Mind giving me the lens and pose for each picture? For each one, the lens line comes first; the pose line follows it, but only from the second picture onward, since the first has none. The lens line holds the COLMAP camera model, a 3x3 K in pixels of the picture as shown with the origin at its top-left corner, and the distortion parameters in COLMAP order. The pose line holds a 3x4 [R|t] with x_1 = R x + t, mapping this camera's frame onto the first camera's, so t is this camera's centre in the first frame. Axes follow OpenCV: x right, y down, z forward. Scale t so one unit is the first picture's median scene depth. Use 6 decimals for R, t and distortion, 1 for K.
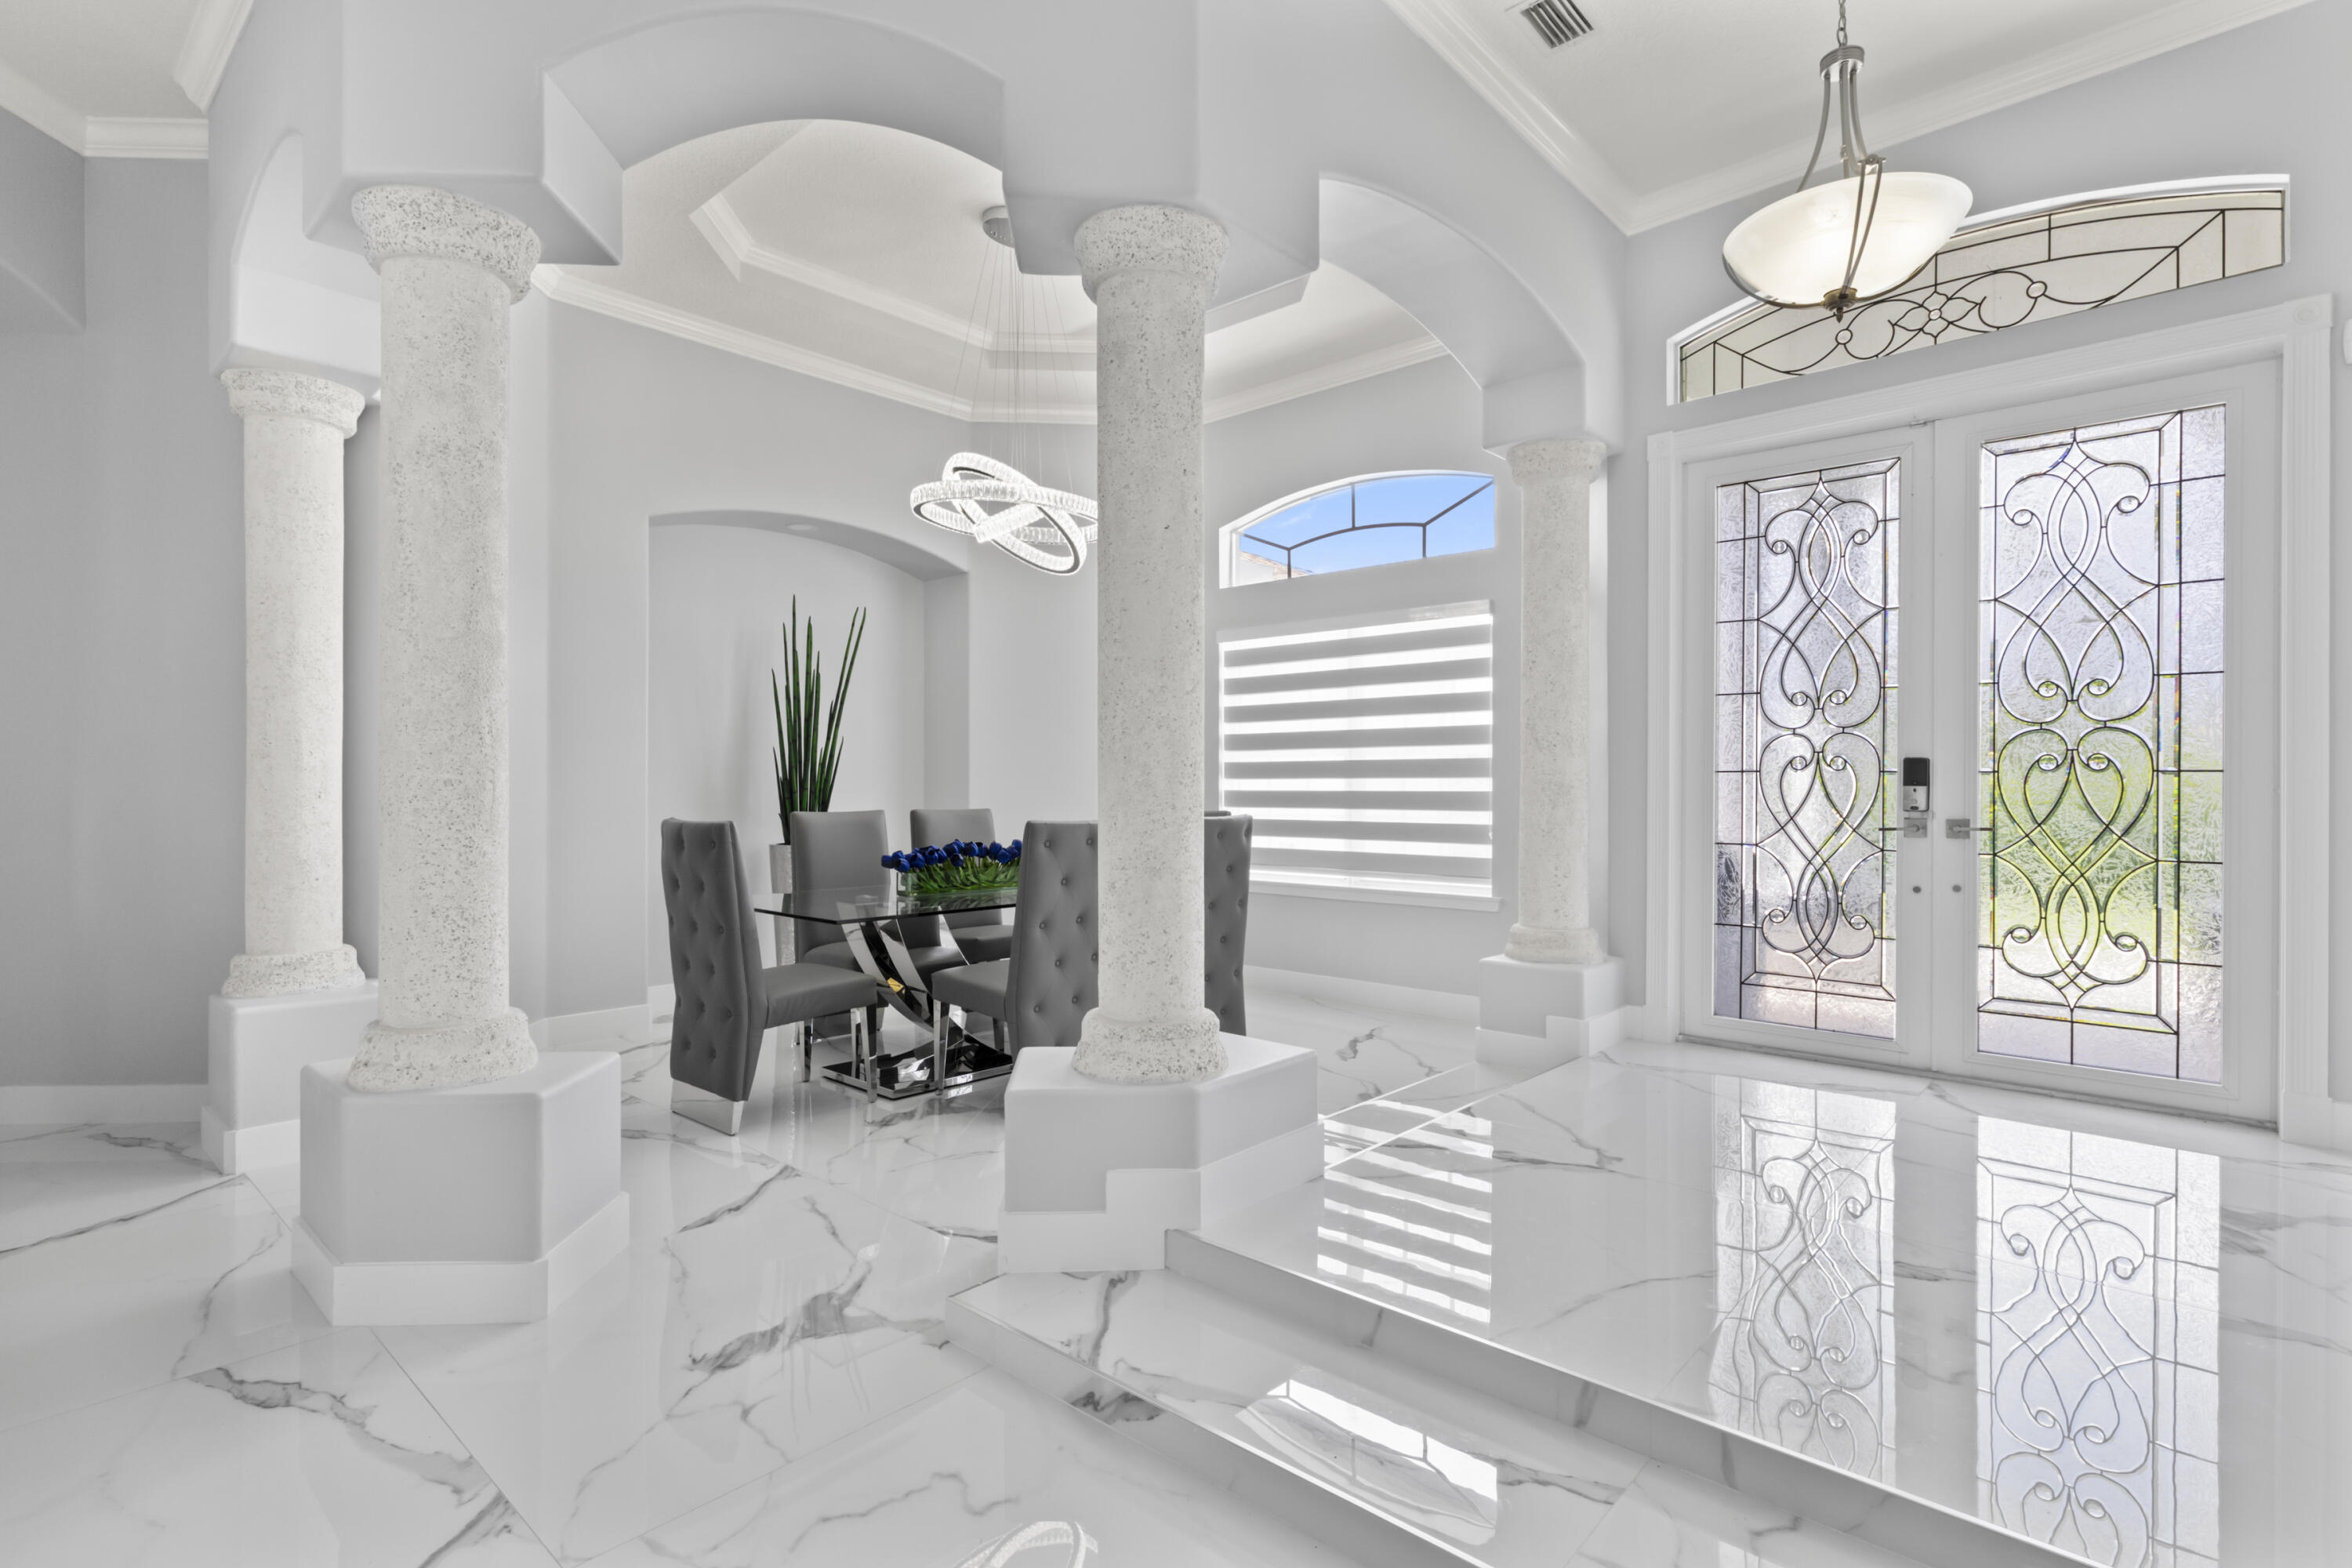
lens RADIAL K [[1123.0, 0, 1175.6], [0, 1123.0, 789.1], [0, 0, 1]] dist [0.009380, -0.000933]
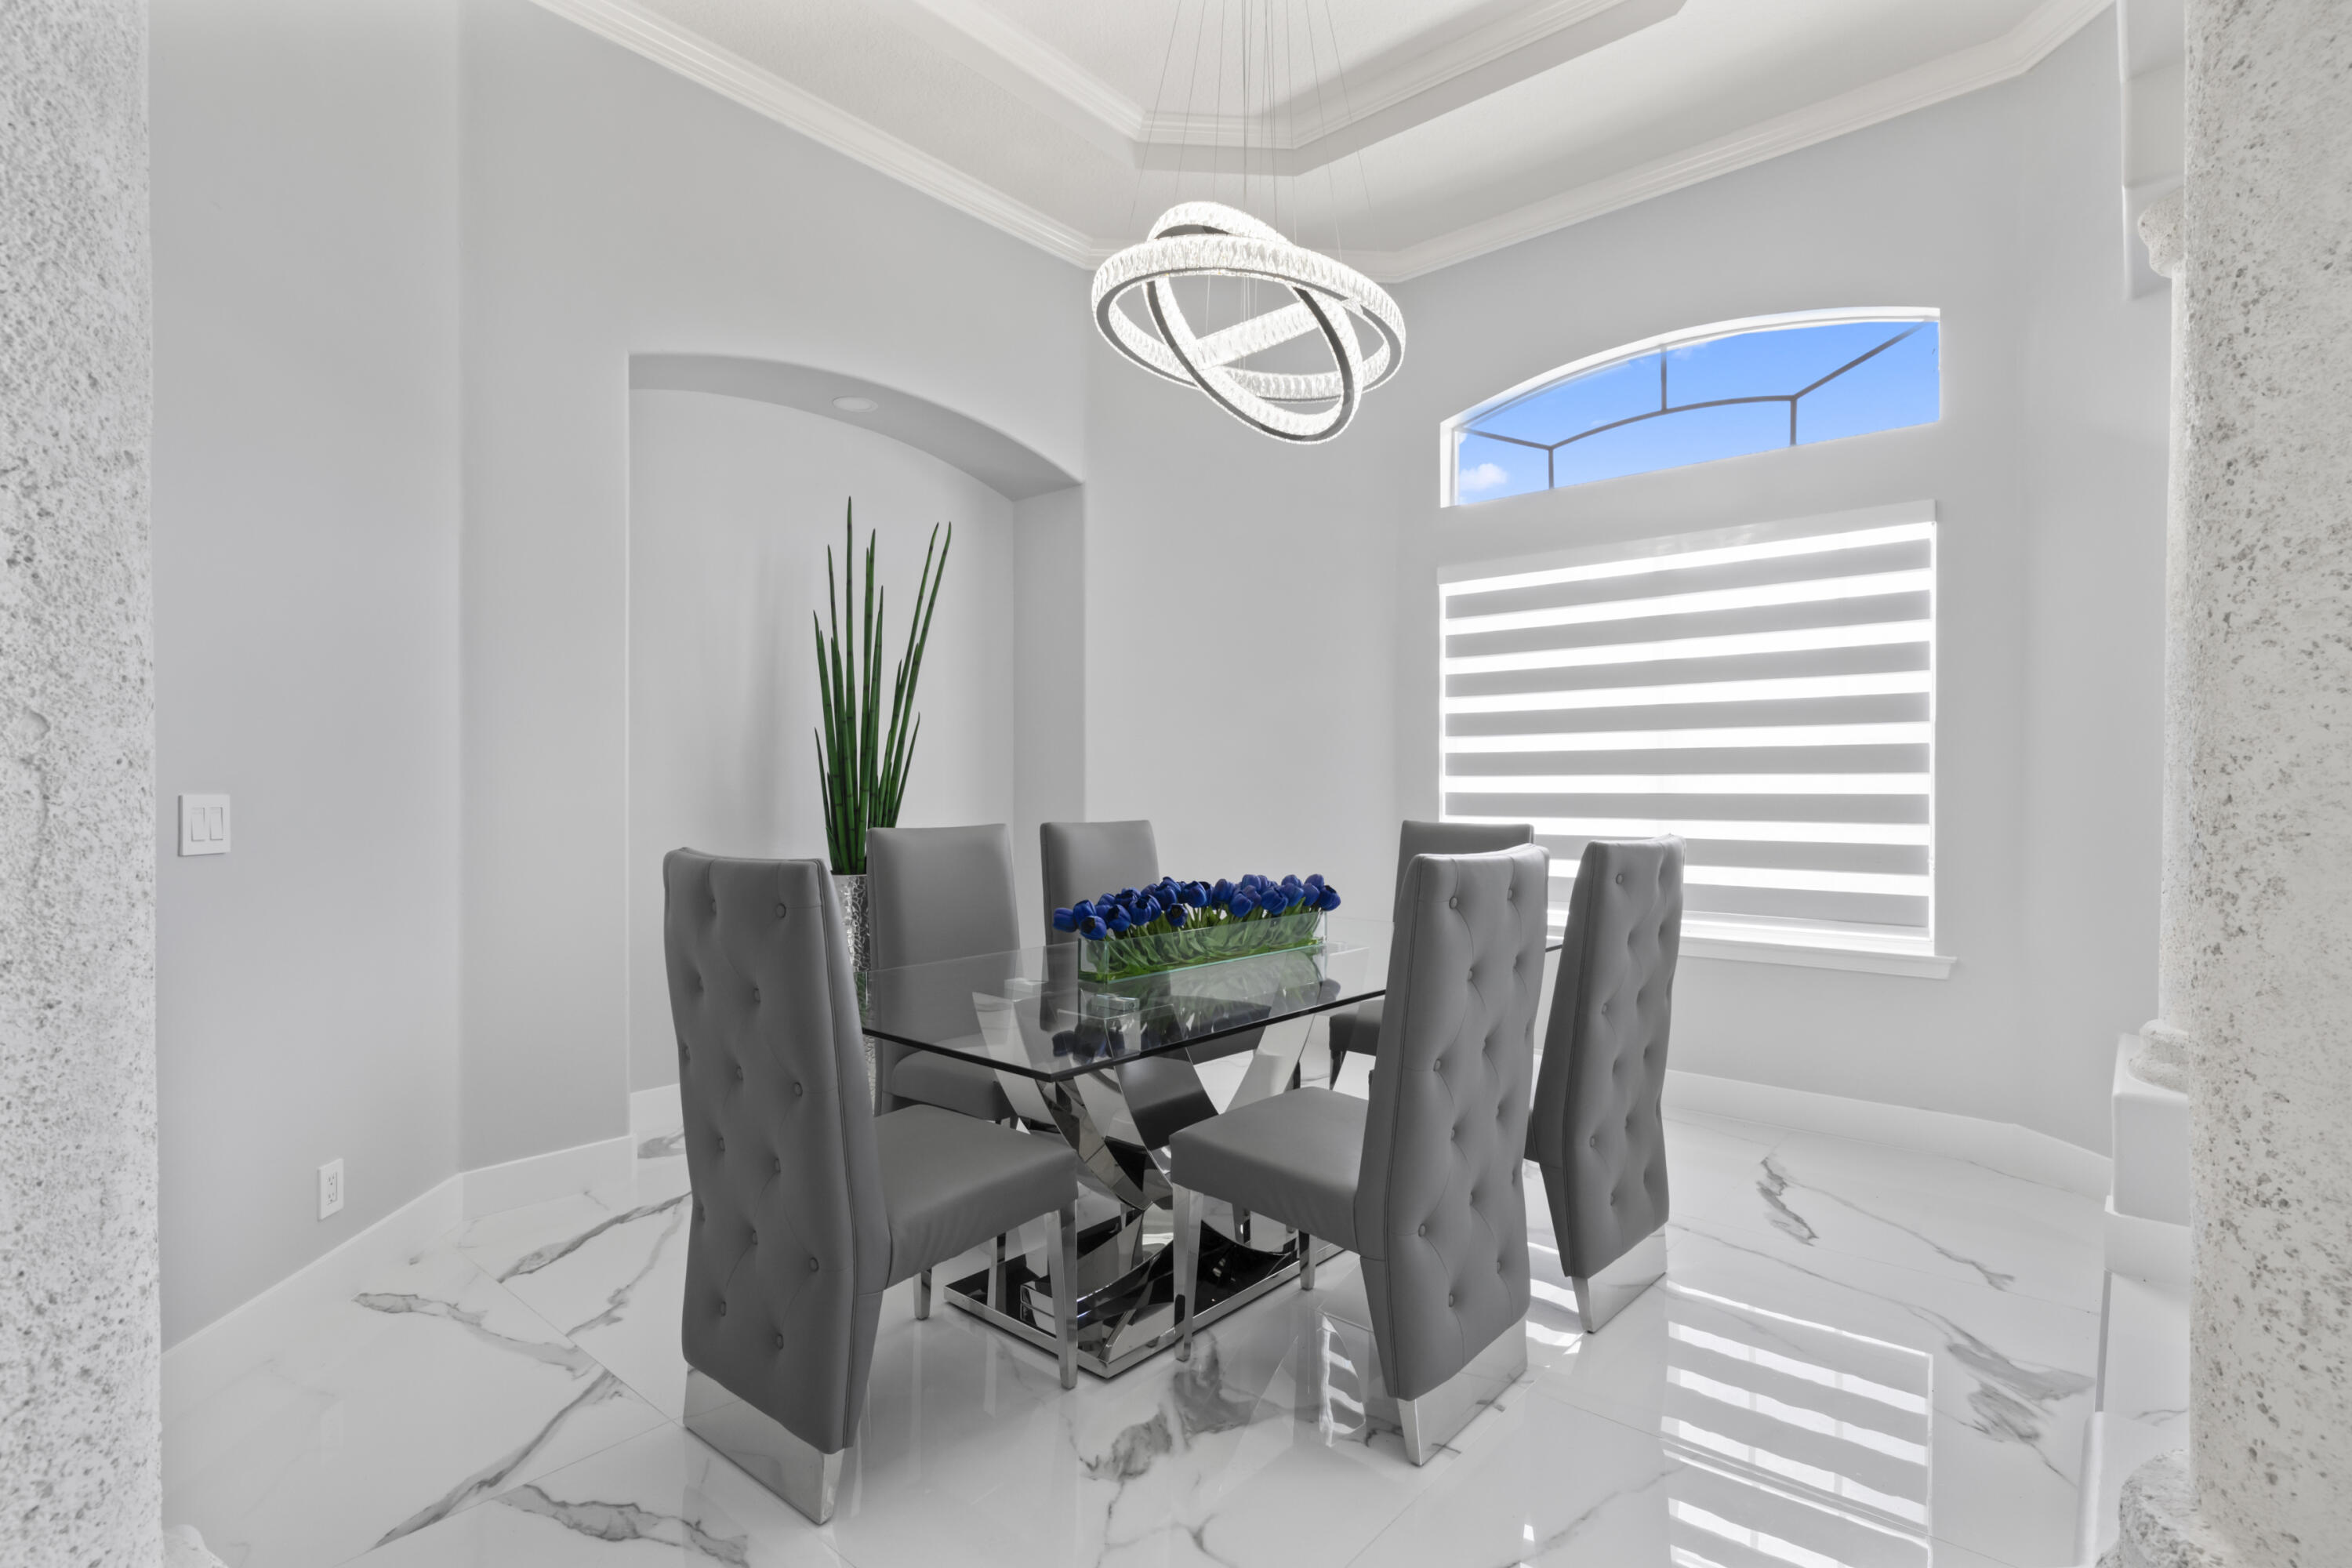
lens RADIAL K [[1123.0, 0, 1179.4], [0, 1123.0, 795.8], [0, 0, 1]] dist [0.009380, -0.000933]
pose [[0.999692, -0.000346, 0.024798, -0.172628], [0.000231, 0.999989, 0.004662, -0.000195], [-0.024800, -0.004655, 0.999682, 0.354505]]
